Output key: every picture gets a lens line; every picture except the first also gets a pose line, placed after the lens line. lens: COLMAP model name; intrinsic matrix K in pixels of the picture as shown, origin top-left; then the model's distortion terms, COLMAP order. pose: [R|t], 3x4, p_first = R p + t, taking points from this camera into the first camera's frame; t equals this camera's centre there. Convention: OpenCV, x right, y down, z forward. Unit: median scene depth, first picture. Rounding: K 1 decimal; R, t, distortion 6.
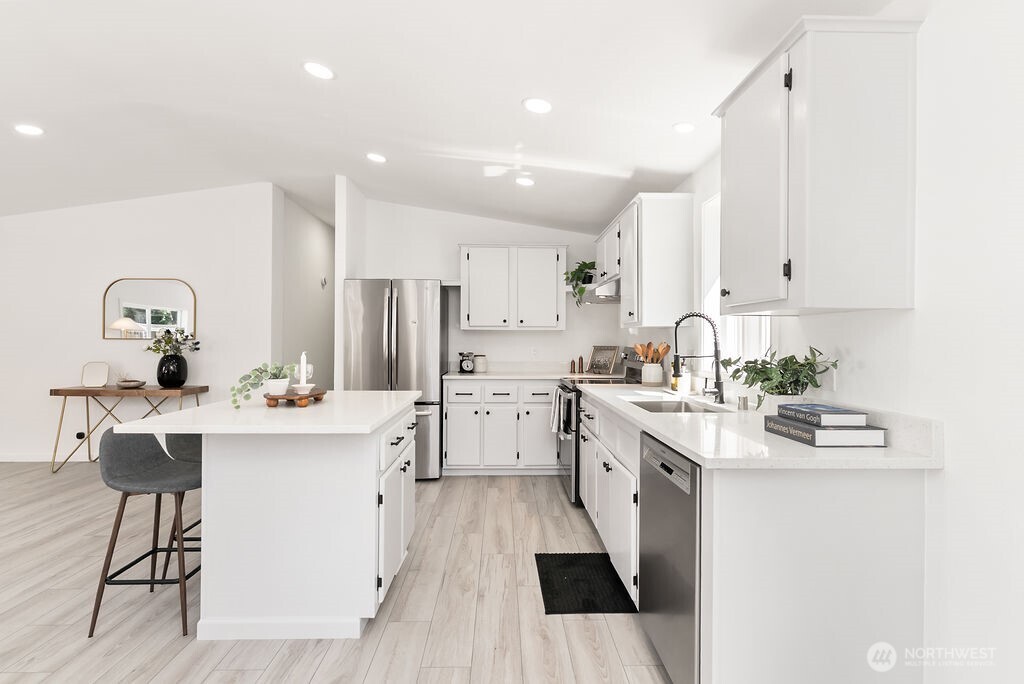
lens RADIAL K [[491.9, 0, 511.9], [0, 491.9, 335.8], [0, 0, 1]] dist [0.004382, -0.001938]
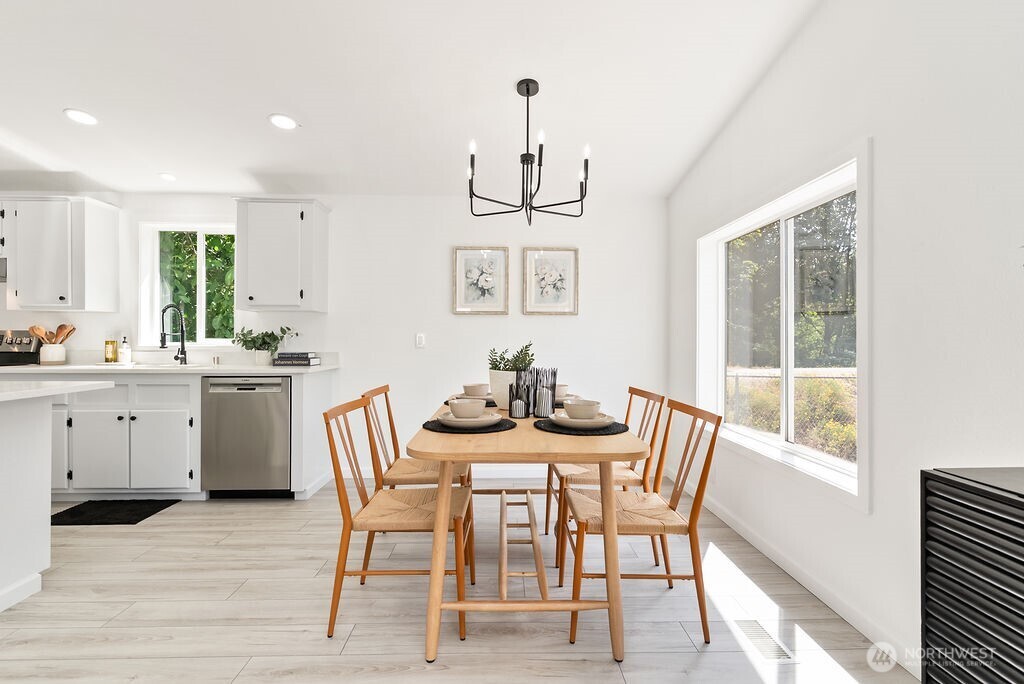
lens RADIAL K [[491.9, 0, 514.0], [0, 491.9, 340.1], [0, 0, 1]] dist [0.004382, -0.001938]
pose [[-0.006228, -0.005419, 0.999966, -0.607119], [-0.012300, 0.999910, 0.005342, 0.021559], [-0.999905, -0.012267, -0.006294, -0.009047]]
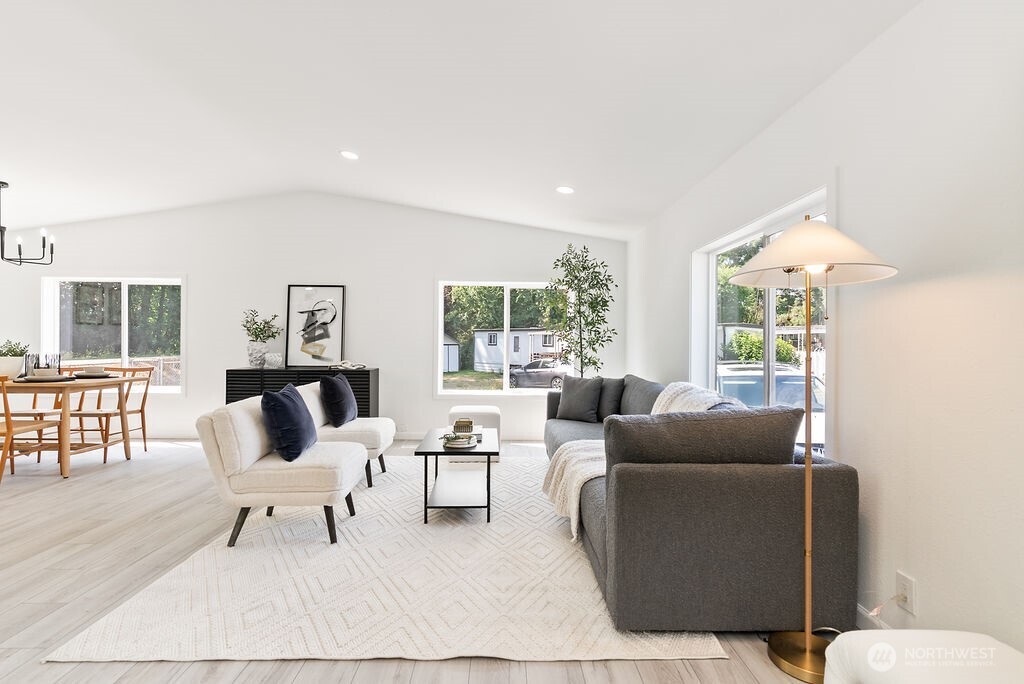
lens RADIAL K [[491.9, 0, 514.7], [0, 491.9, 341.2], [0, 0, 1]] dist [0.004382, -0.001938]
pose [[-0.999919, -0.012399, 0.002931, -1.015166], [-0.012435, 0.999842, -0.012705, 0.027990], [-0.002774, -0.012740, -0.999915, 0.900219]]
